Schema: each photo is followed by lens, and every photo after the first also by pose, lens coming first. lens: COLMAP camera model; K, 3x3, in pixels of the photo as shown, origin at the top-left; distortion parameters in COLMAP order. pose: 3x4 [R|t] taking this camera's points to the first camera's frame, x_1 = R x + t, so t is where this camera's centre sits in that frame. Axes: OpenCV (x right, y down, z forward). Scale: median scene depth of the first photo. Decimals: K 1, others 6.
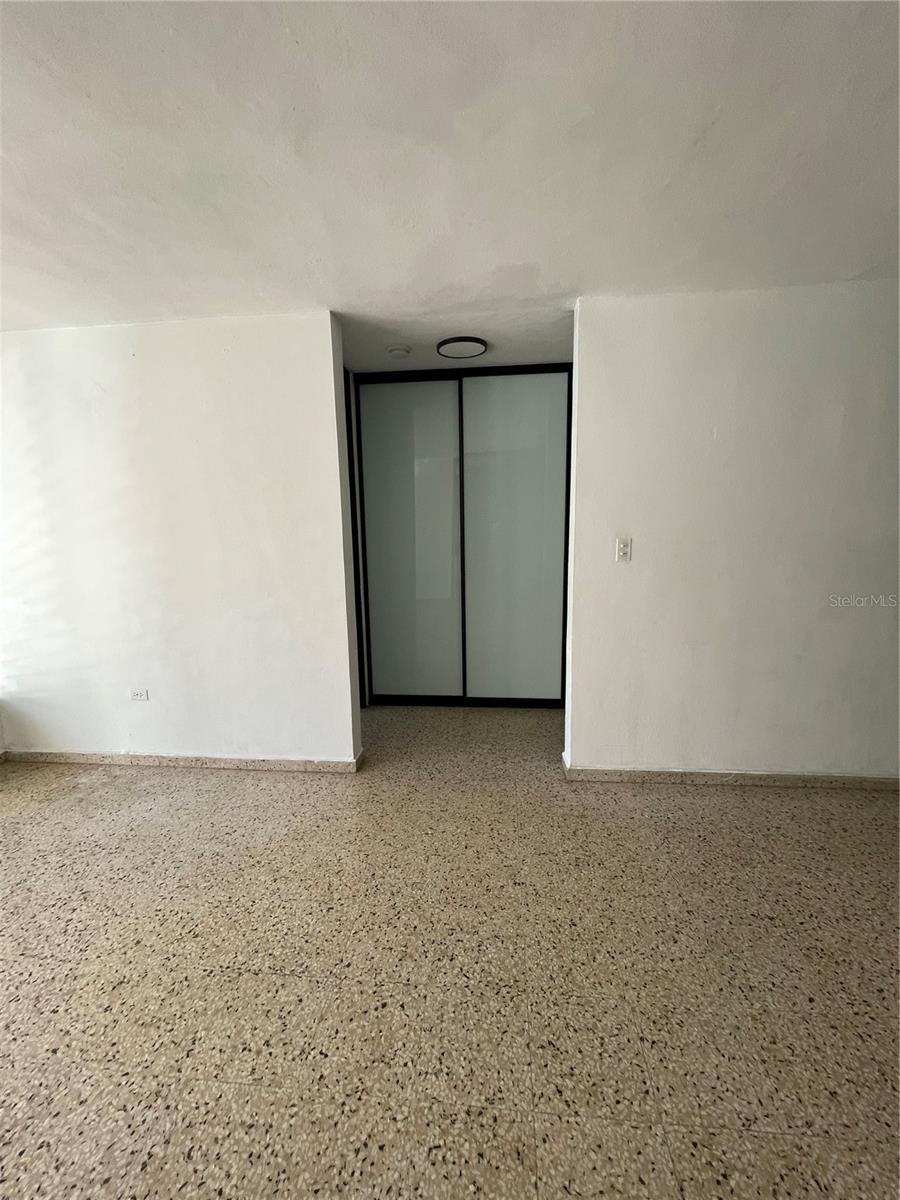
lens RADIAL K [[485.8, 0, 451.0], [0, 485.8, 600.3], [0, 0, 1]] dist [0.003276, -0.000497]
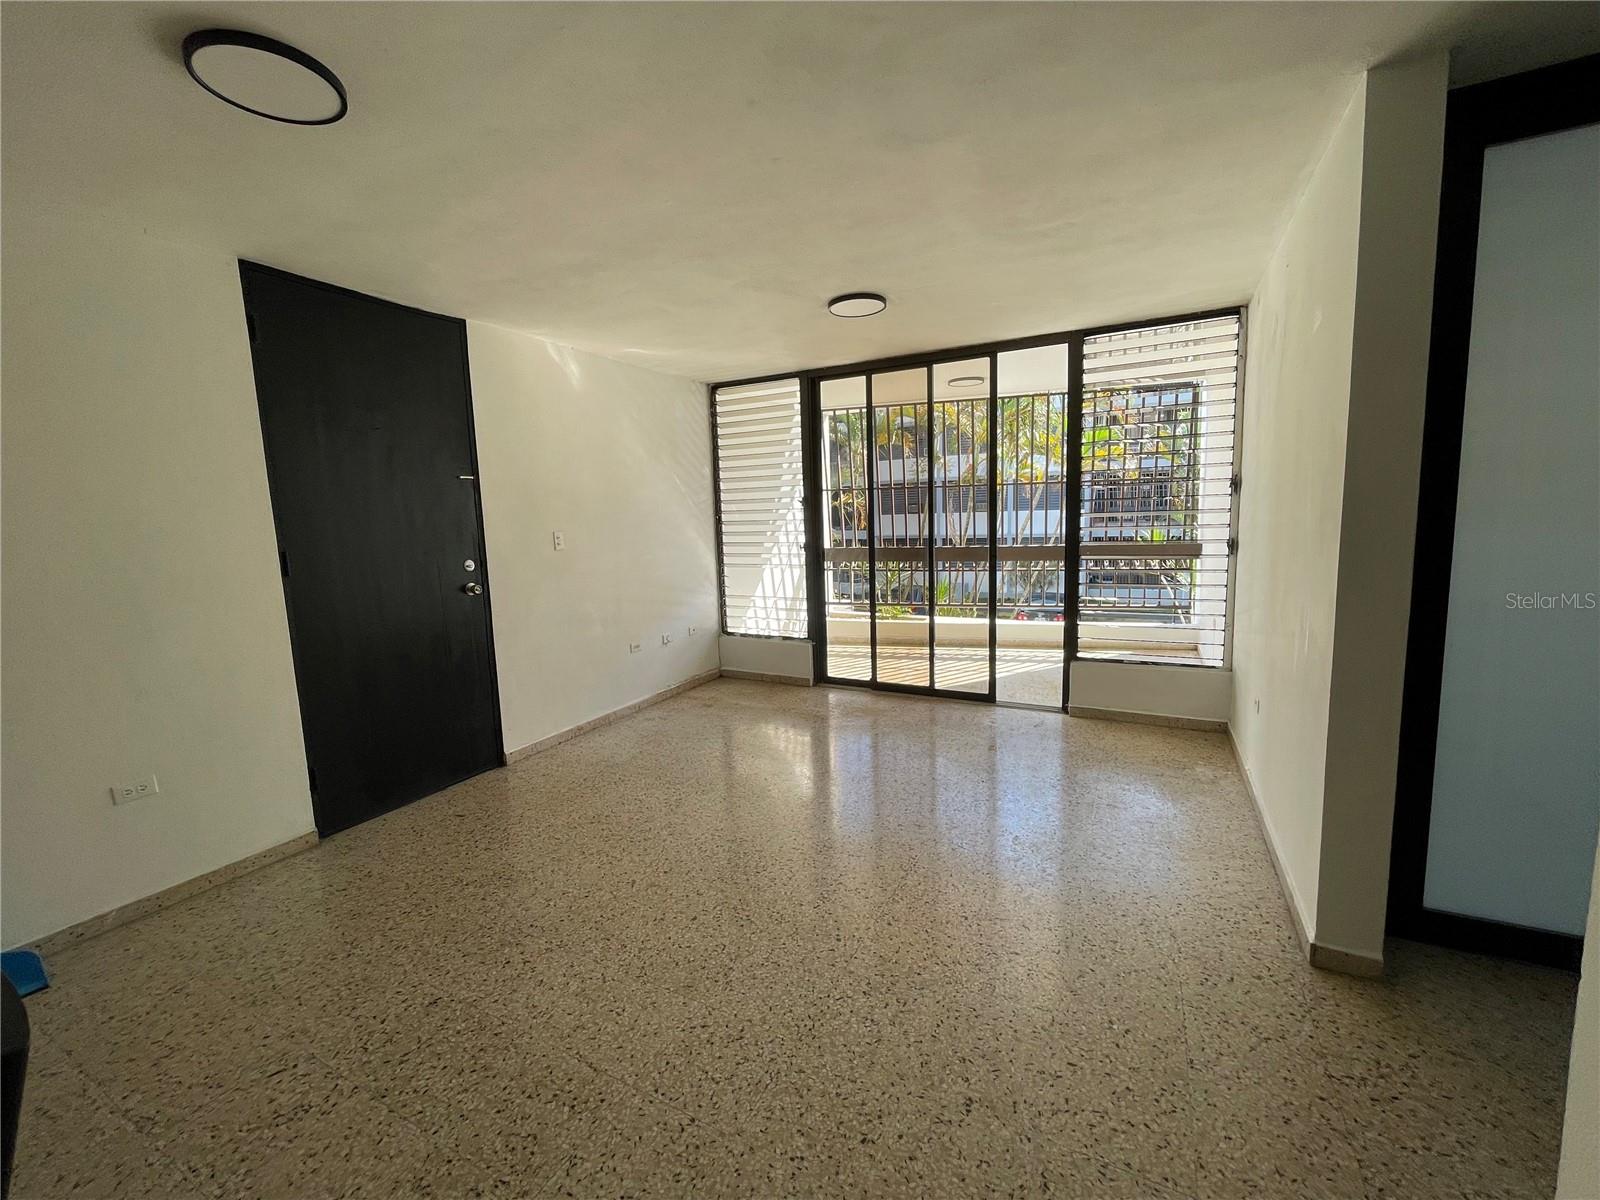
lens RADIAL K [[647.7, 0, 802.0], [0, 647.7, 590.3], [0, 0, 1]] dist [0.003276, -0.000497]
pose [[-0.372880, 0.138624, -0.917466, 1.092170], [-0.109105, 0.975367, 0.191715, -0.201562], [0.921443, 0.171587, -0.348570, 1.258261]]
